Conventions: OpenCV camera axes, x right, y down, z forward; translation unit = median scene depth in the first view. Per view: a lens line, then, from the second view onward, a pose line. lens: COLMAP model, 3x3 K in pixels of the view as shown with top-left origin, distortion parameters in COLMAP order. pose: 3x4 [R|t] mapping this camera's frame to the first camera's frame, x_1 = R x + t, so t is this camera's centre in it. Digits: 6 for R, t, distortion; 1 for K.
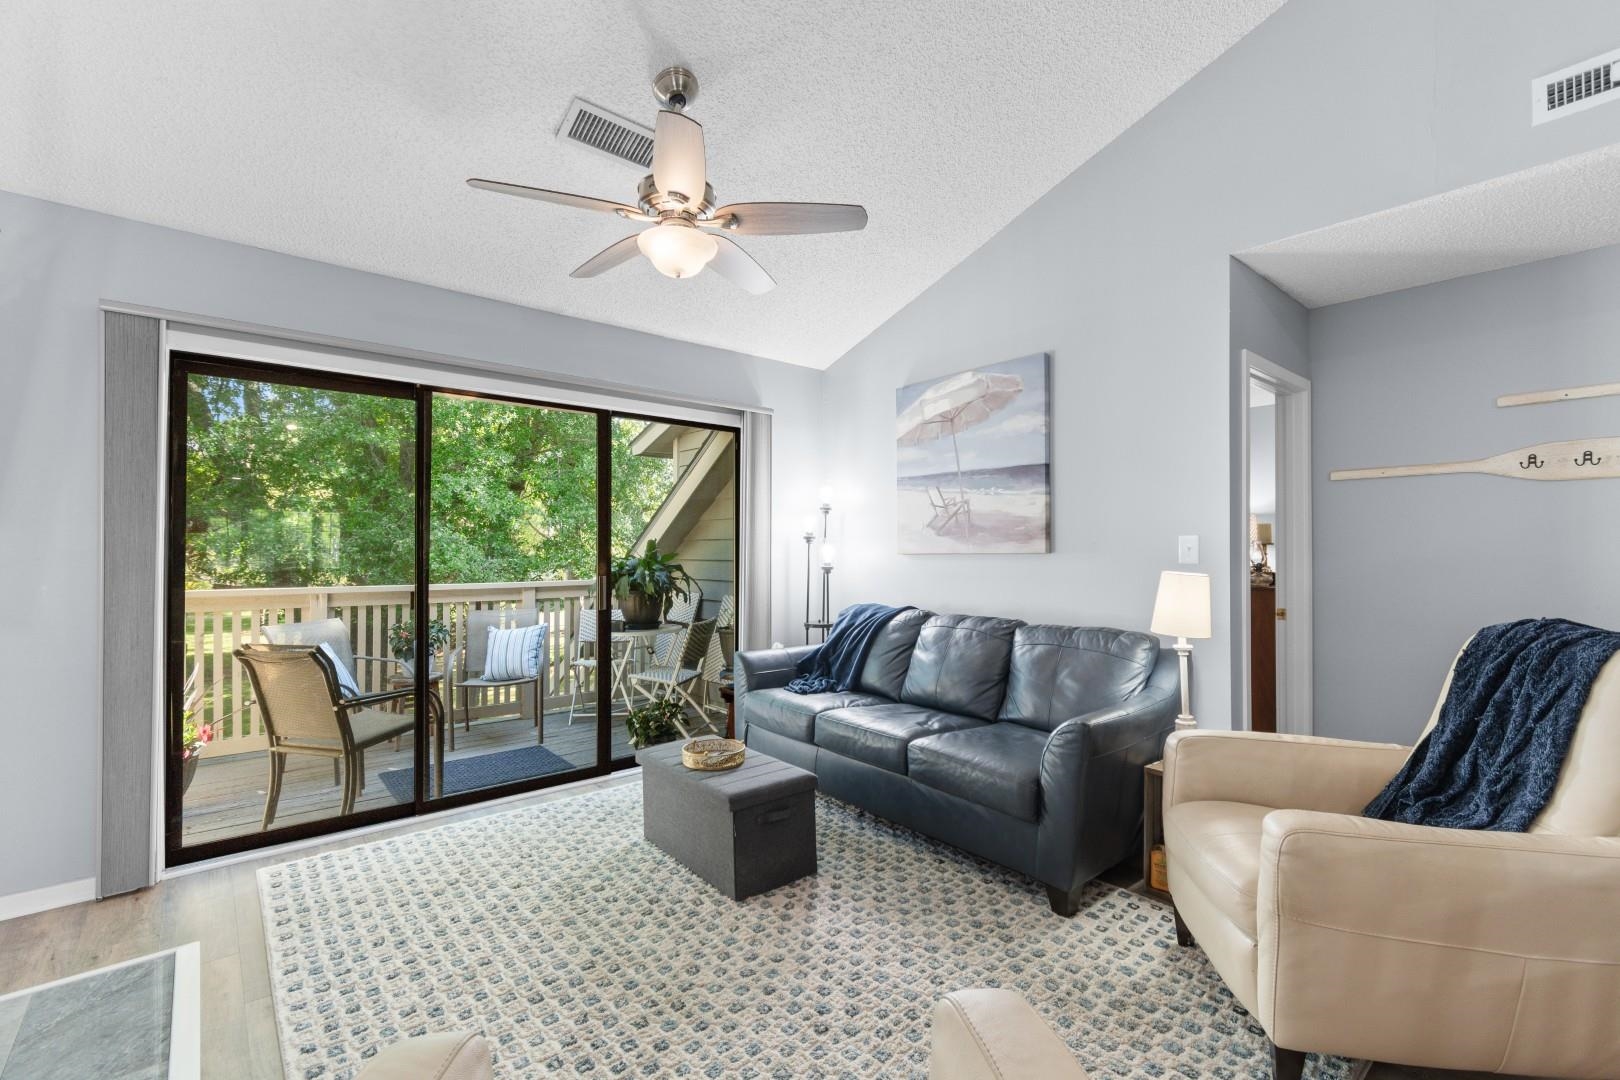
lens RADIAL K [[709.9, 0, 813.5], [0, 709.9, 545.9], [0, 0, 1]] dist [0.003939, -0.001030]
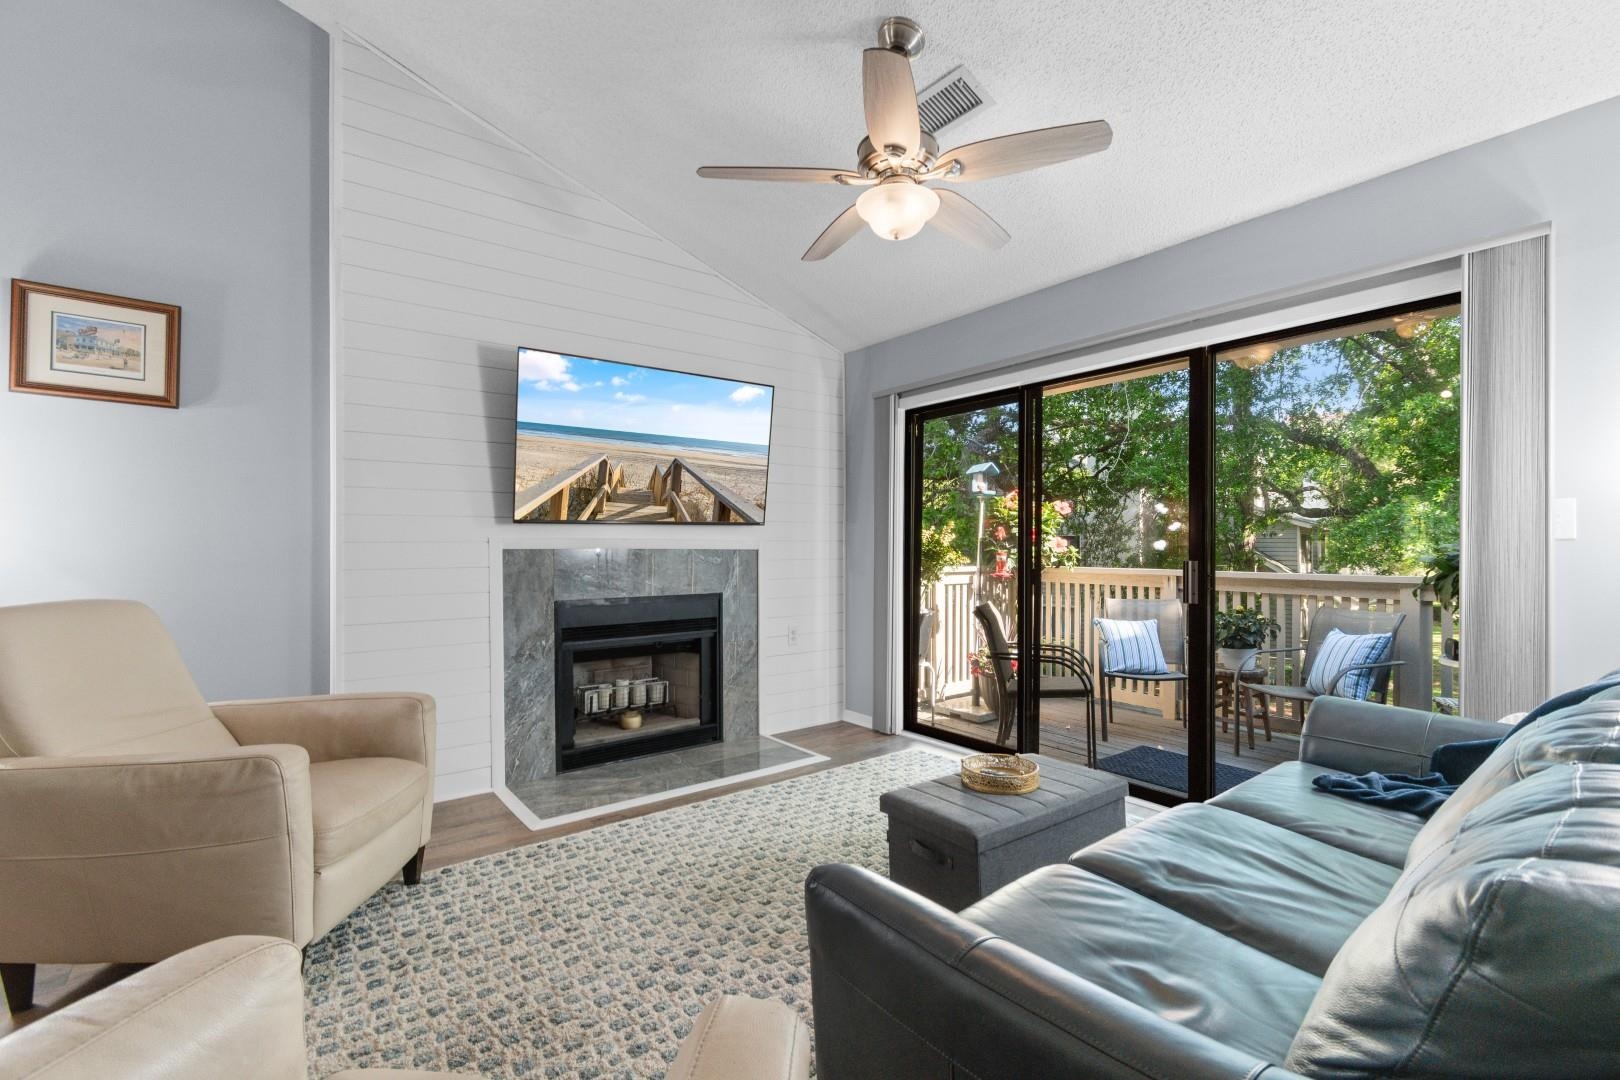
lens RADIAL K [[709.9, 0, 811.9], [0, 709.9, 547.4], [0, 0, 1]] dist [0.003939, -0.001030]
pose [[-0.054125, 0.000499, -0.998534, 0.542554], [0.008217, 0.999966, 0.000054, 0.024777], [0.998500, -0.008202, -0.054127, 0.659279]]
